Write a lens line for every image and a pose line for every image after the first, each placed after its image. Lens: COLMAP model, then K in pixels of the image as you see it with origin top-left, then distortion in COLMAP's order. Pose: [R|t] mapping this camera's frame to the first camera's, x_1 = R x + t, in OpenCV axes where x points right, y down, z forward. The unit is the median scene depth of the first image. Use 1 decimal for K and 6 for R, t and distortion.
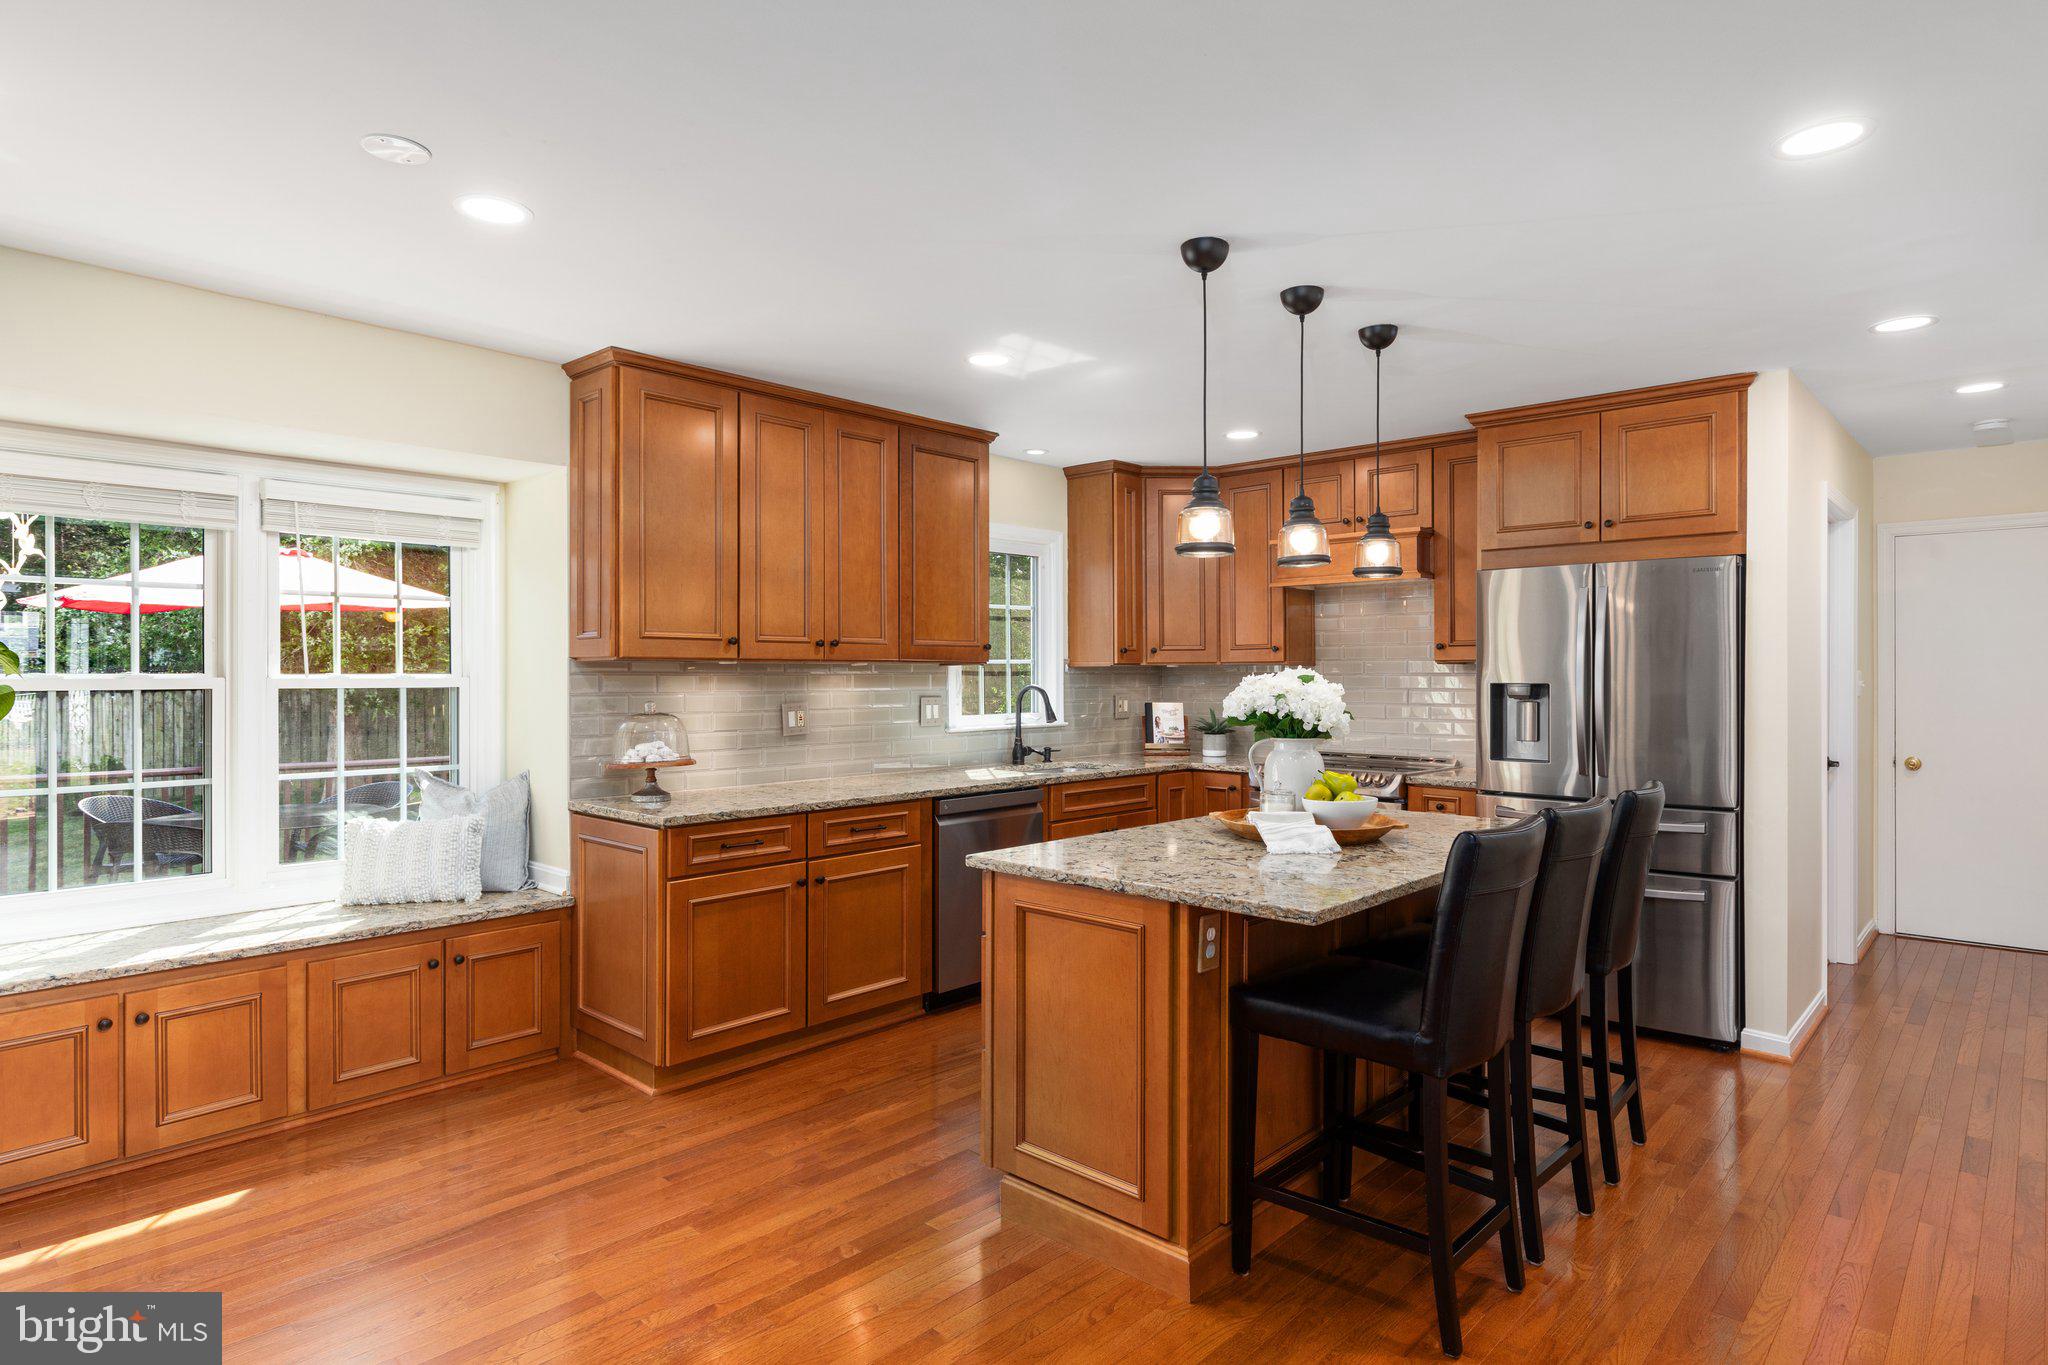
lens RADIAL K [[1126.8, 0, 1030.2], [0, 1126.8, 673.4], [0, 0, 1]] dist [-0.002350, -0.000458]
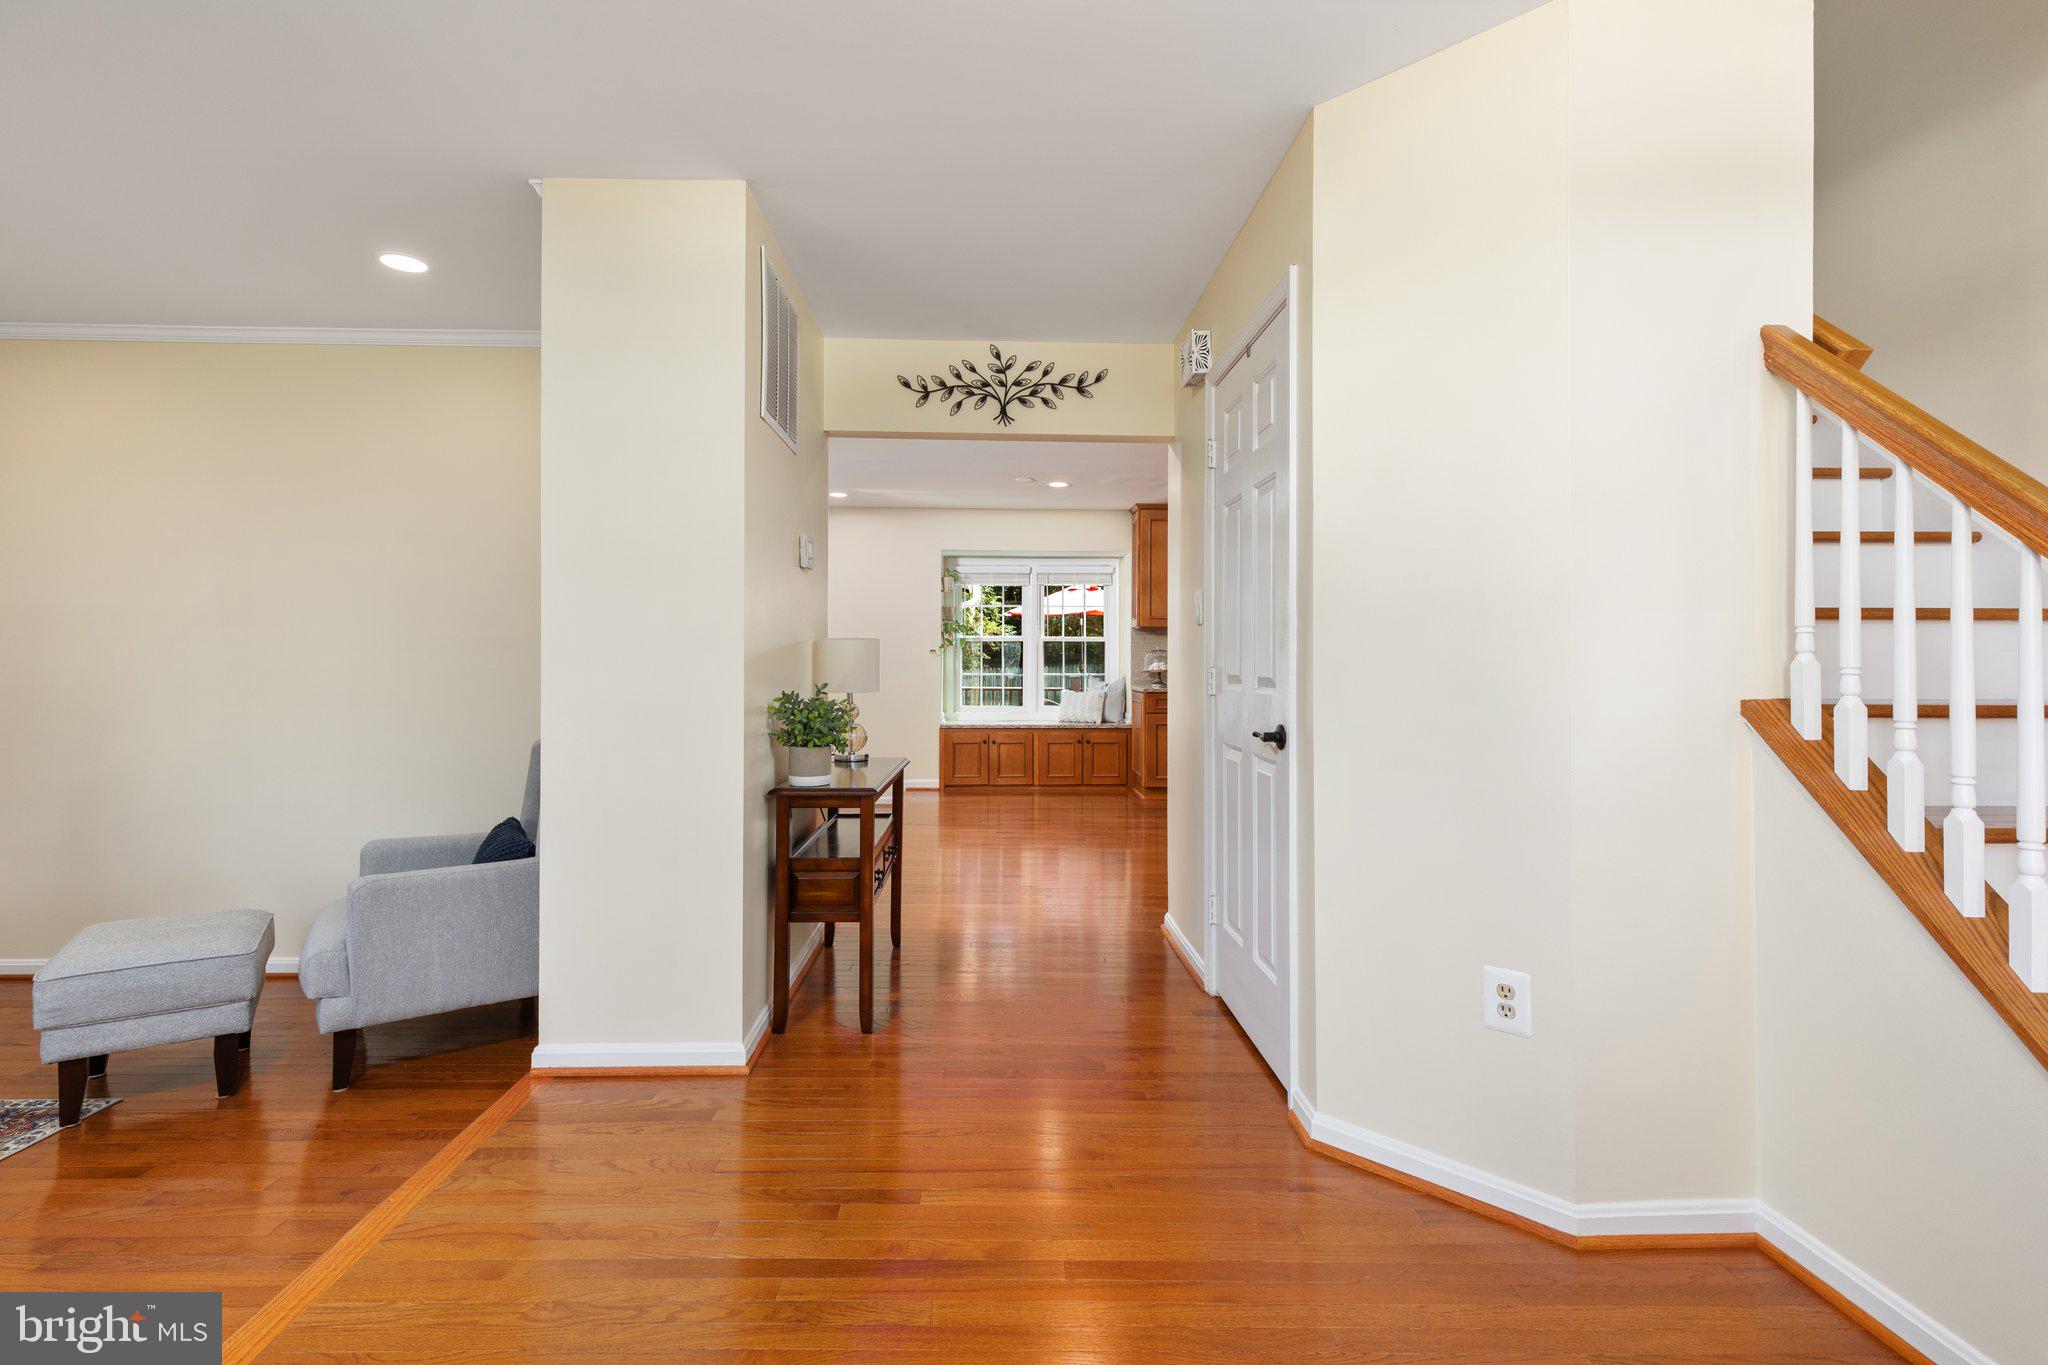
lens RADIAL K [[913.6, 0, 1024.0], [0, 913.6, 682.5], [0, 0, 1]] dist [0.001416, 0.000094]
pose [[0.709920, 0.024522, -0.703856, 0.869097], [-0.007529, 0.999601, 0.027233, 0.052104], [0.704243, -0.014034, 0.709821, -0.621503]]
